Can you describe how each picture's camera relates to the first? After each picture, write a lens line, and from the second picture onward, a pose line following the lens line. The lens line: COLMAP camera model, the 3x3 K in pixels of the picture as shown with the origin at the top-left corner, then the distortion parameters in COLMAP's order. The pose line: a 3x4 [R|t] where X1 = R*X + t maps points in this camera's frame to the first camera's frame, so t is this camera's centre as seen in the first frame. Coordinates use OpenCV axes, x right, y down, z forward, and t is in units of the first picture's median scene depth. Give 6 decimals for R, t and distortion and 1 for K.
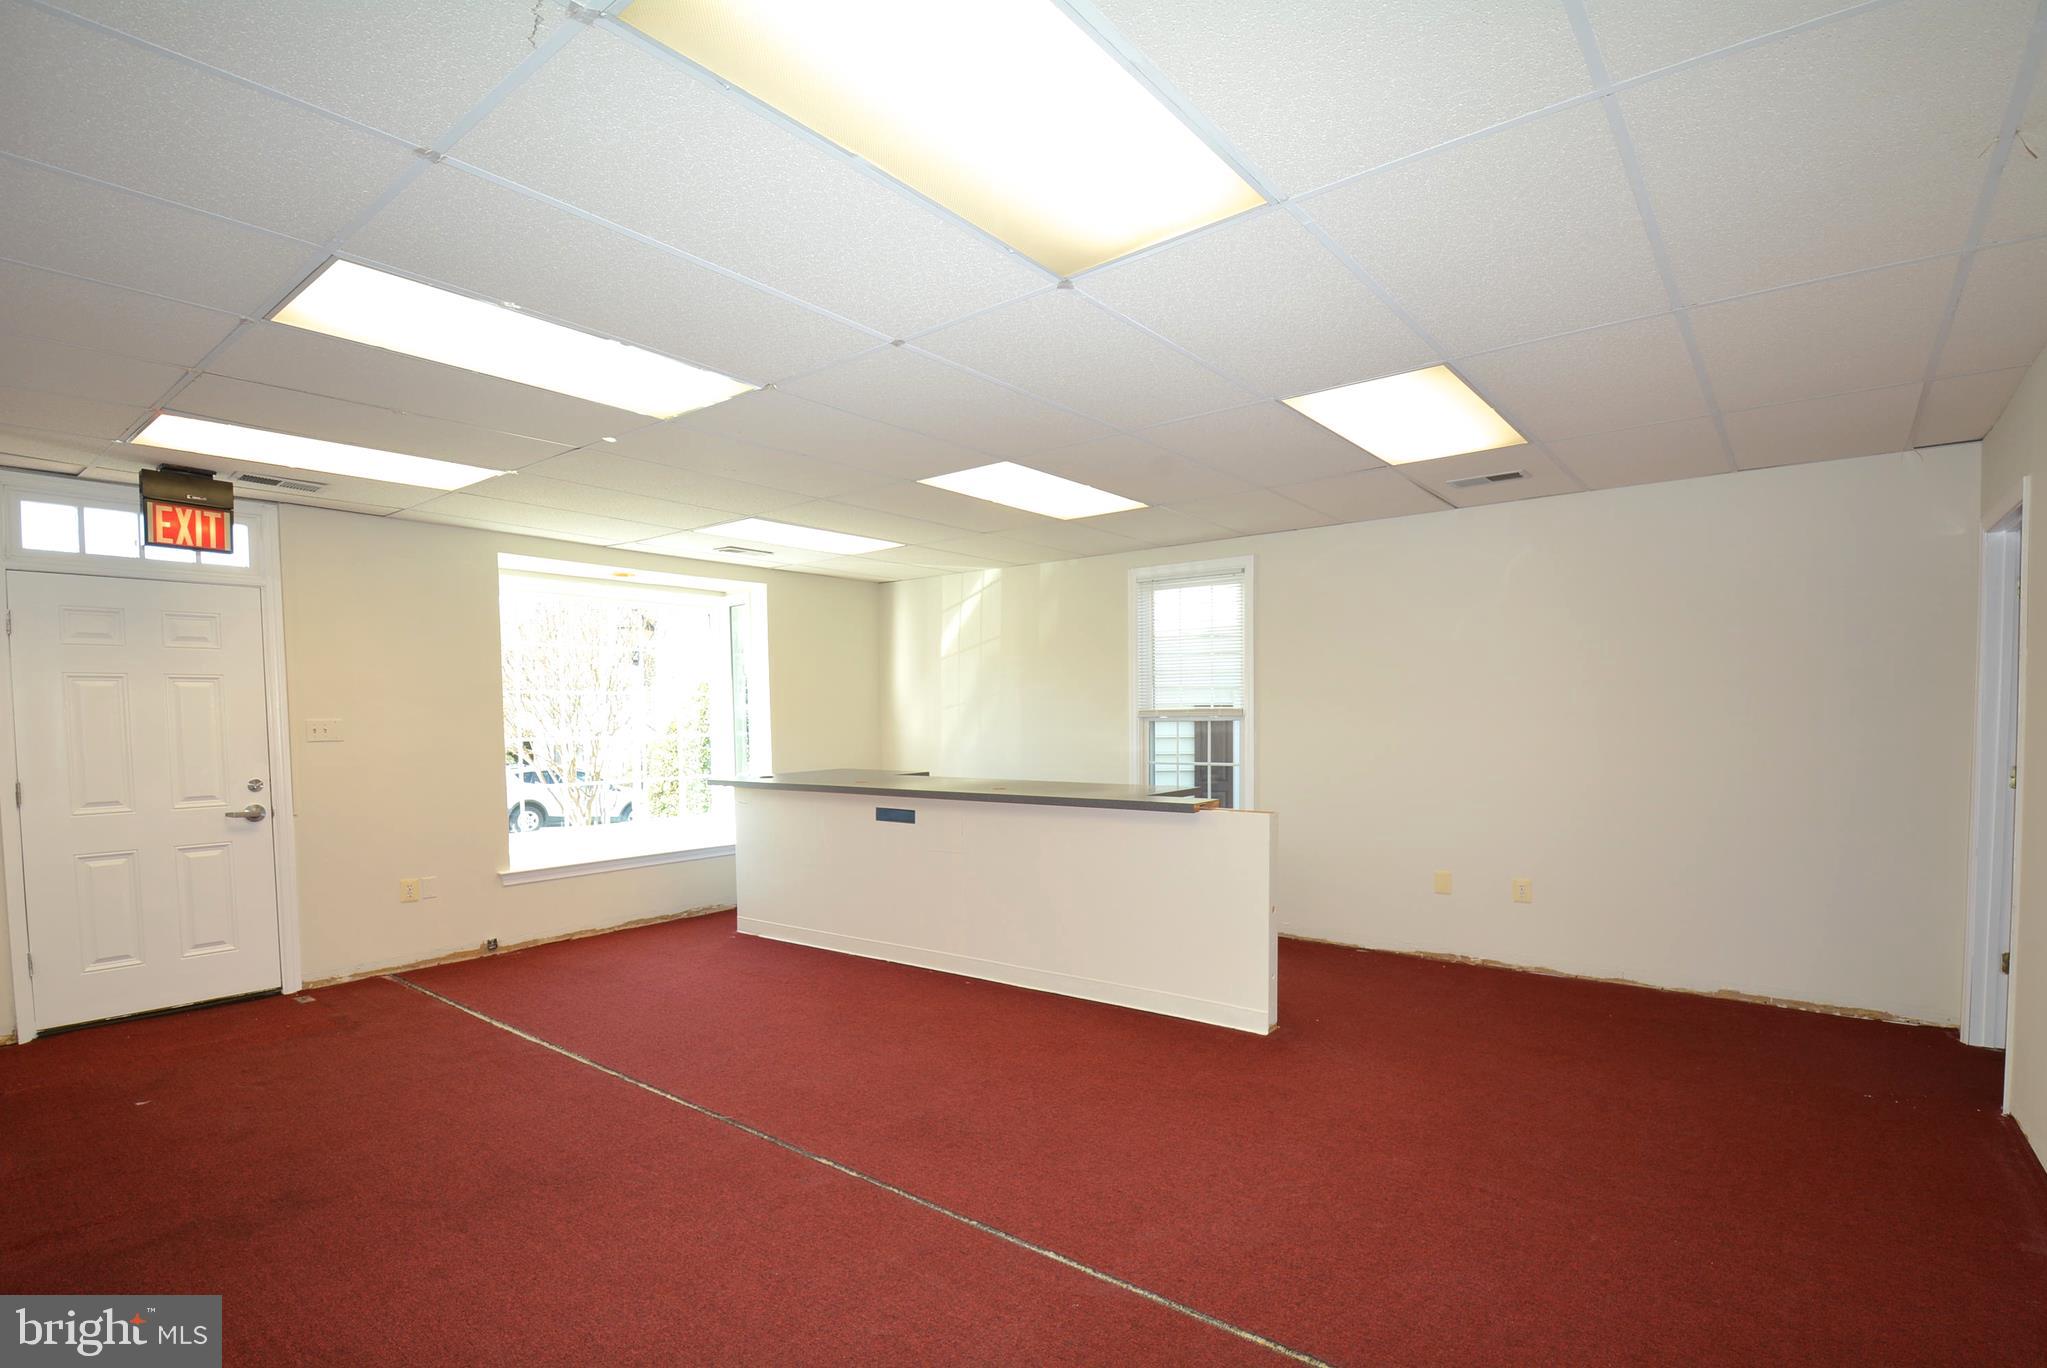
lens RADIAL K [[986.8, 0, 1046.9], [0, 986.8, 758.2], [0, 0, 1]] dist [0.027788, -0.027198]
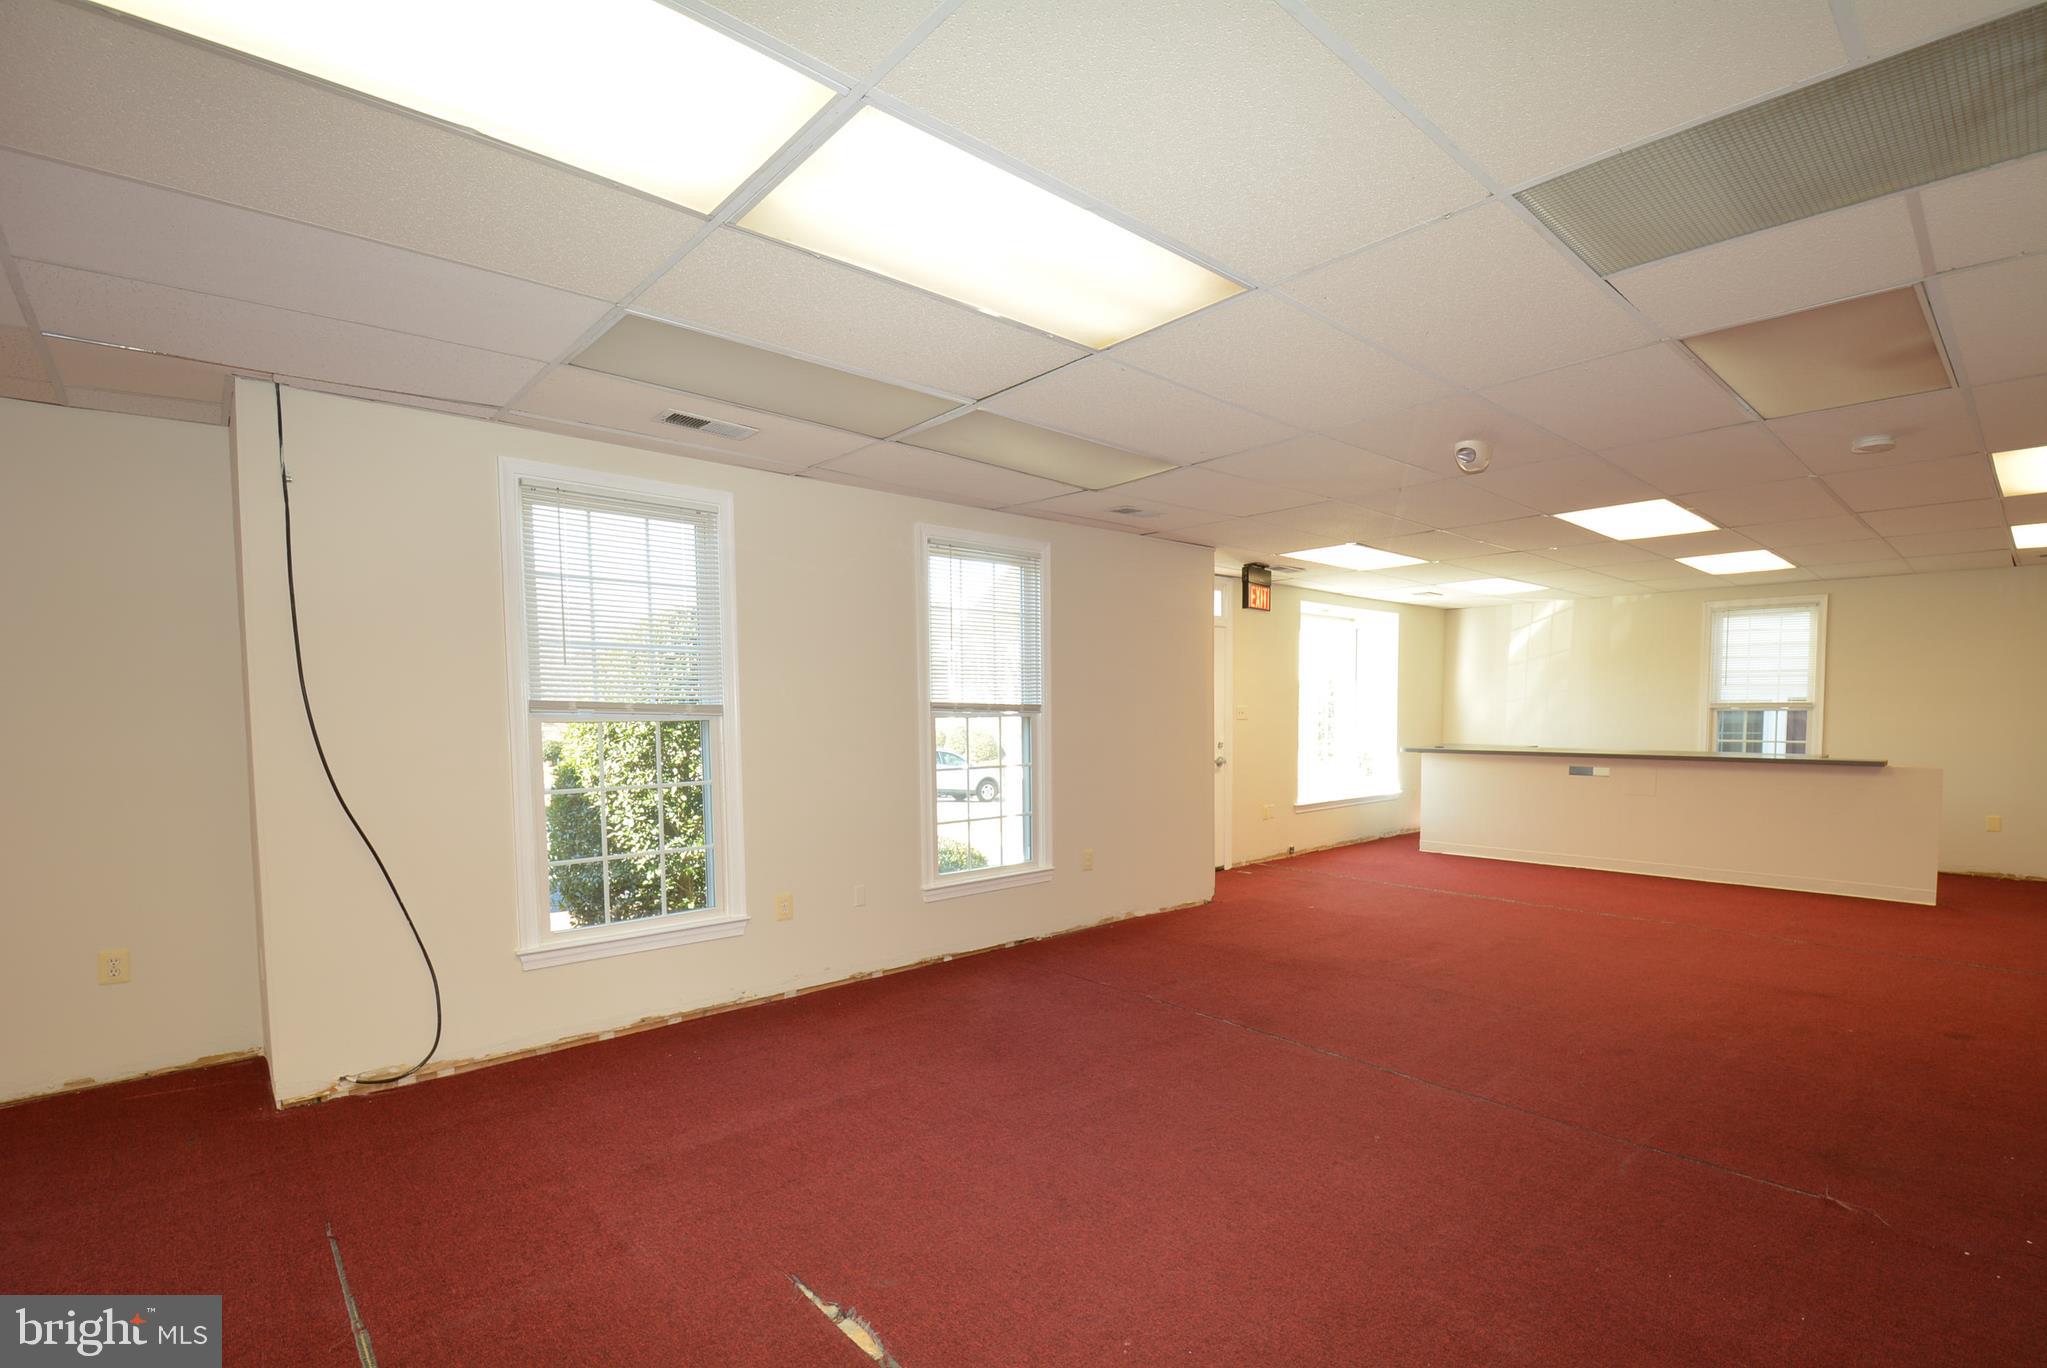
lens RADIAL K [[932.3, 0, 1026.0], [0, 932.3, 770.0], [0, 0, 1]] dist [-0.021090, -0.000972]
pose [[0.981677, 0.015725, -0.189901, -0.633066], [-0.011461, 0.999657, 0.023534, 0.028118], [0.190206, -0.020926, 0.981521, -0.487770]]
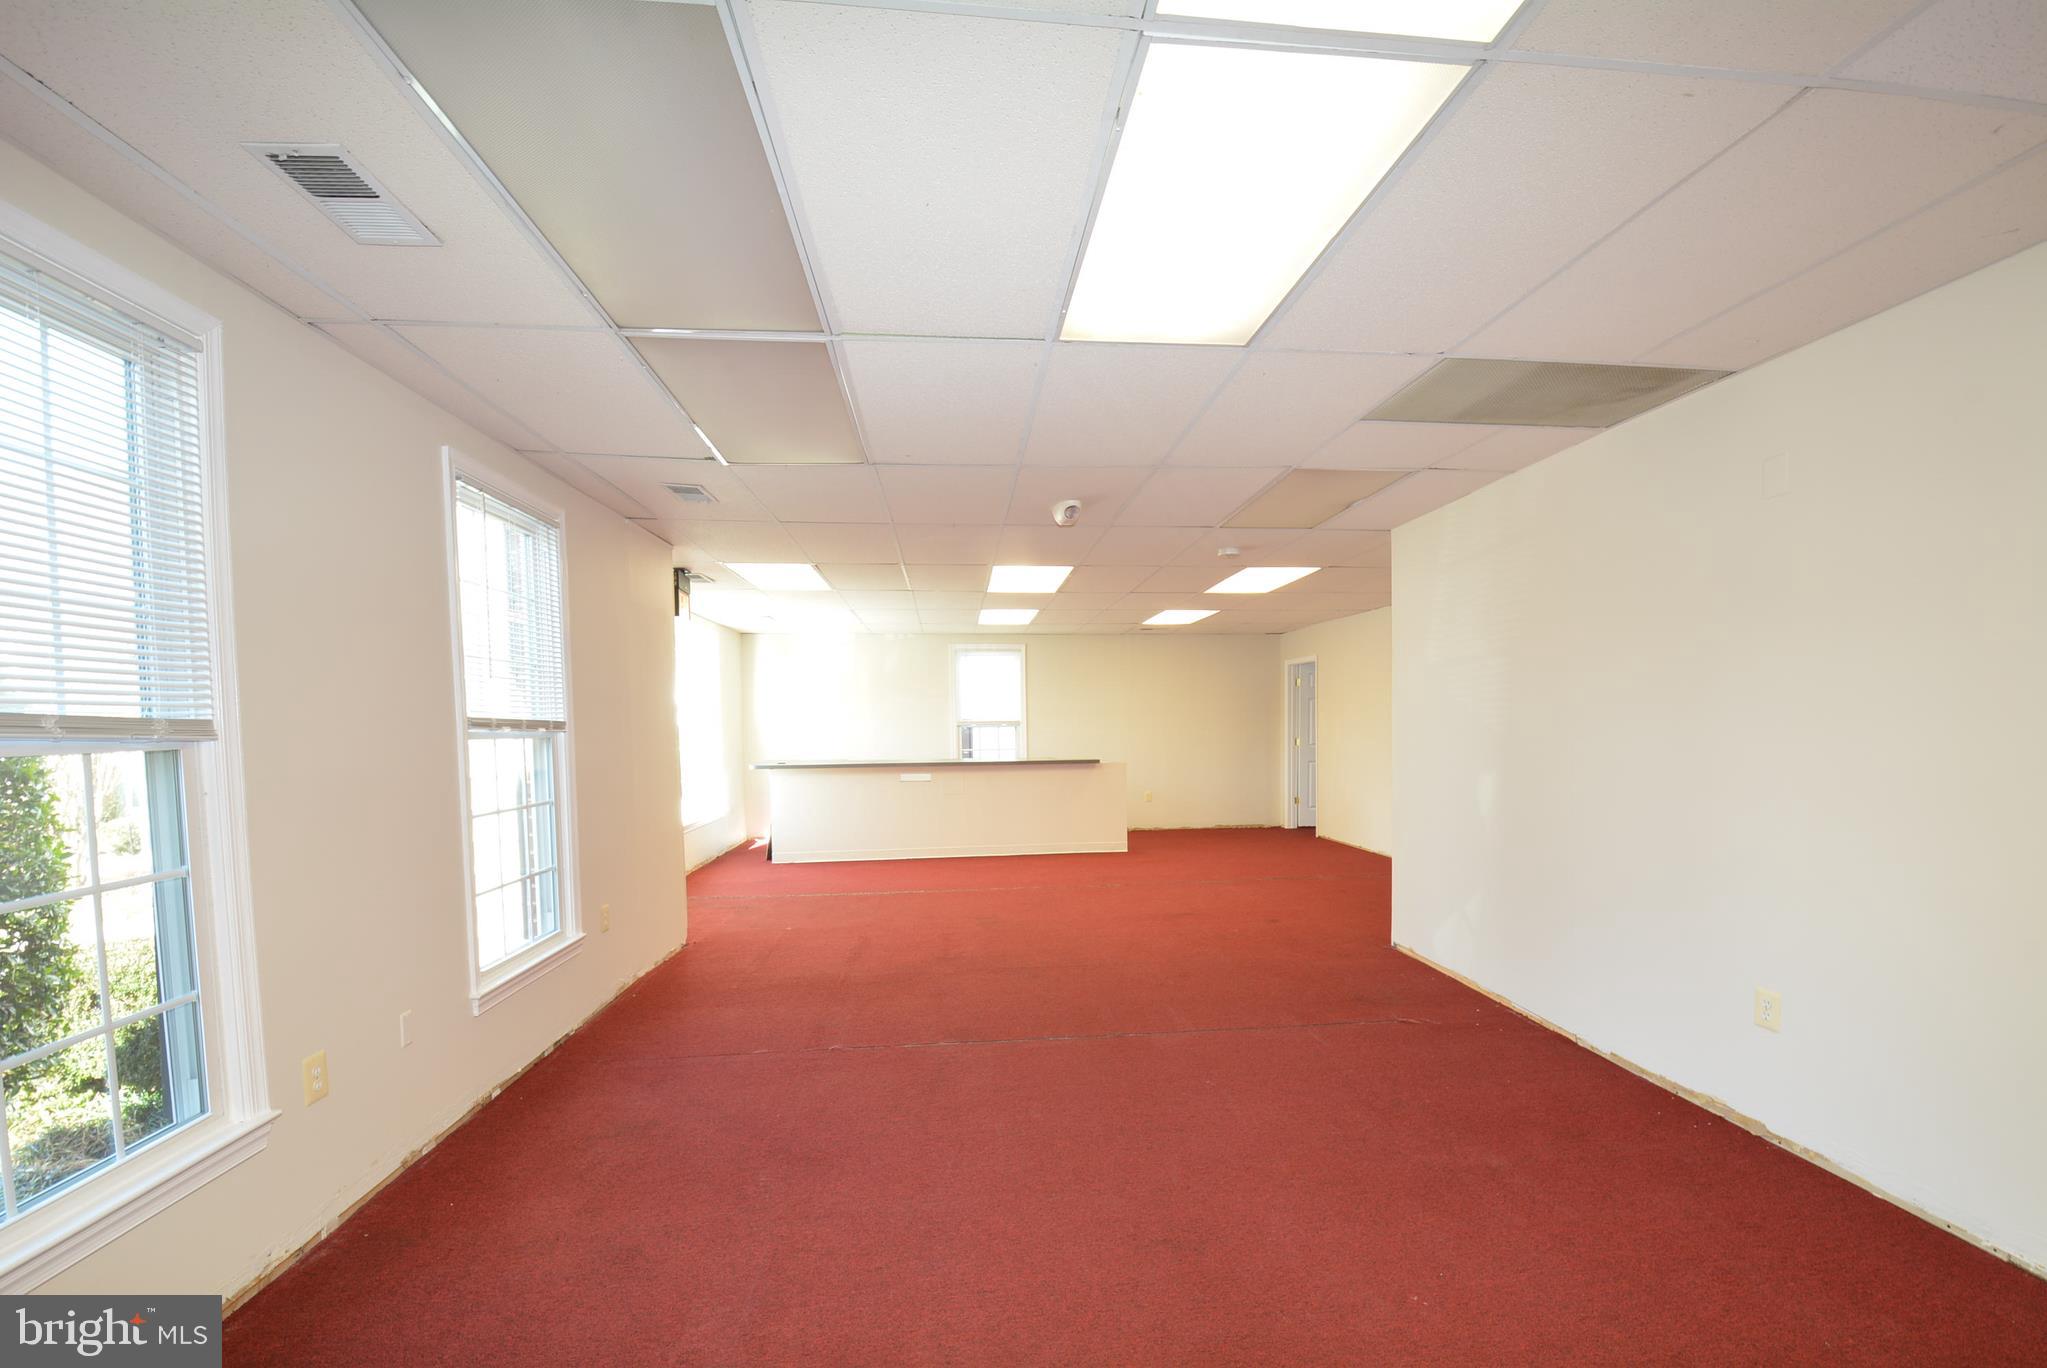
lens RADIAL K [[899.8, 0, 1042.7], [0, 899.8, 766.0], [0, 0, 1]] dist [0.023302, -0.024843]
pose [[0.725858, -0.032337, 0.687084, -0.976683], [0.036041, 0.999310, 0.008958, 0.025217], [-0.686900, 0.018261, 0.726522, -0.329495]]
